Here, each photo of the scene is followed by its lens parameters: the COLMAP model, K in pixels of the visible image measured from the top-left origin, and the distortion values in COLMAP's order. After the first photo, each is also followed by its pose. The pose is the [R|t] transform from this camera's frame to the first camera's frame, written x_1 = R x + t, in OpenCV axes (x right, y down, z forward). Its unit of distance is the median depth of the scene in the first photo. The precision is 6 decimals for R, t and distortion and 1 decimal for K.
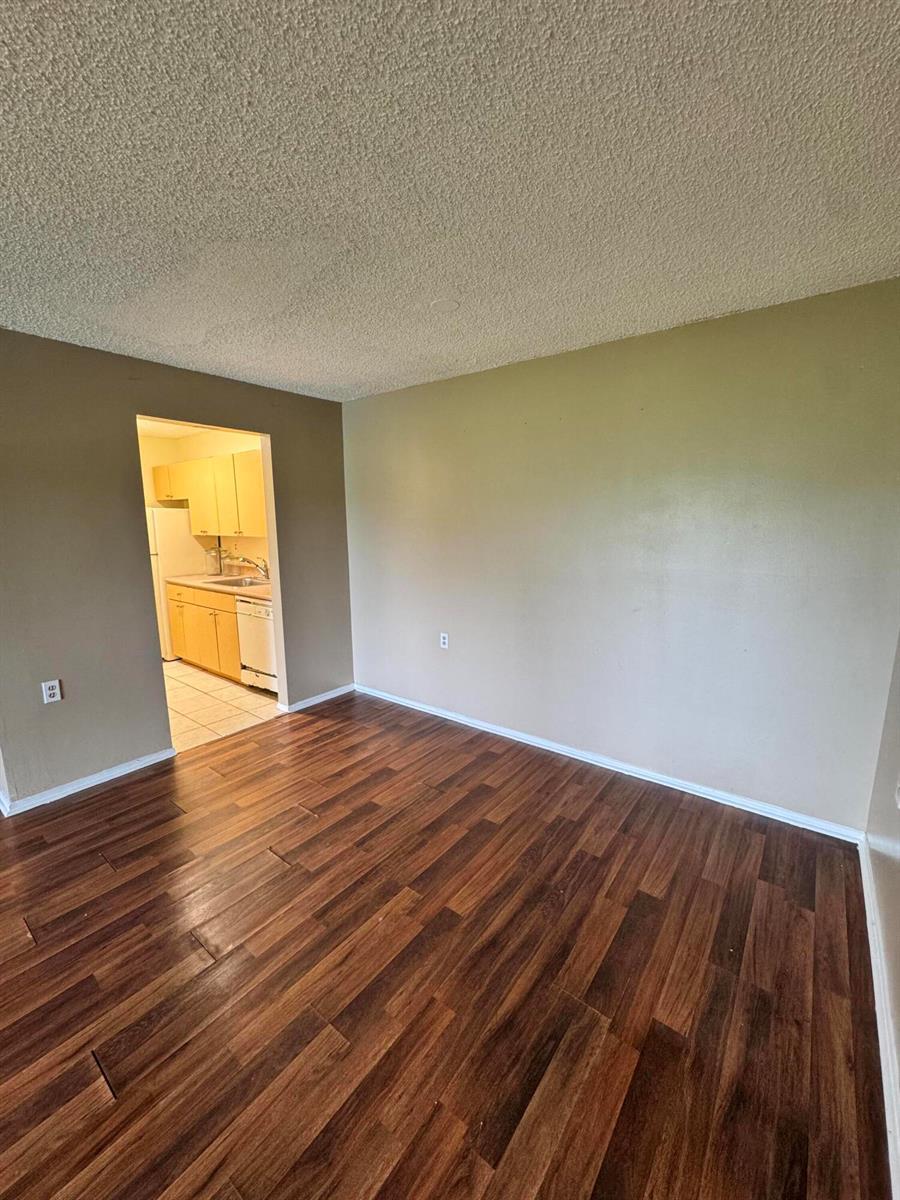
lens RADIAL K [[480.3, 0, 448.3], [0, 480.3, 602.5], [0, 0, 1]] dist [-0.002686, 0.000678]
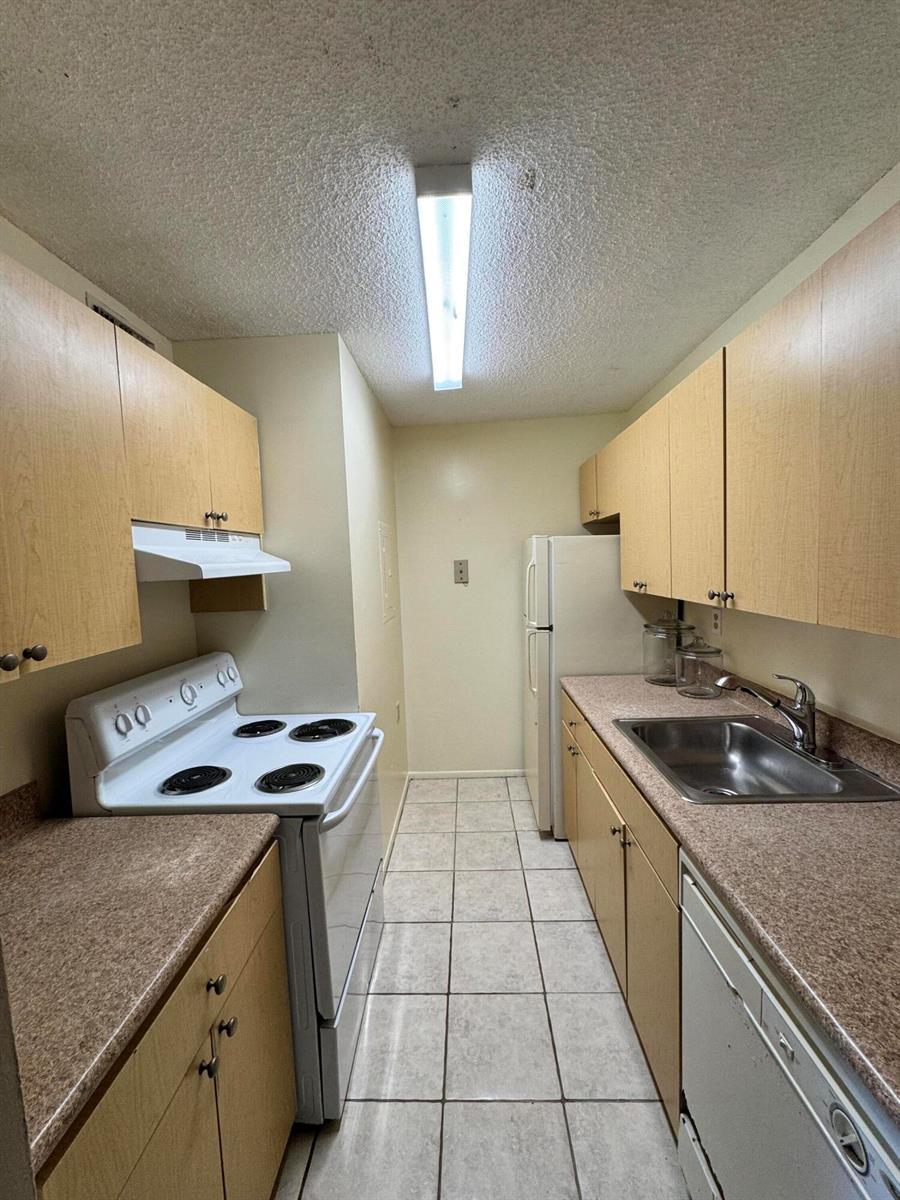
lens RADIAL K [[480.3, 0, 455.8], [0, 480.3, 597.8], [0, 0, 1]] dist [-0.002686, 0.000678]
pose [[0.585929, 0.046088, -0.809051, -0.562079], [-0.107617, 0.993964, -0.021317, -0.235872], [0.803185, 0.099558, 0.587352, 1.332205]]
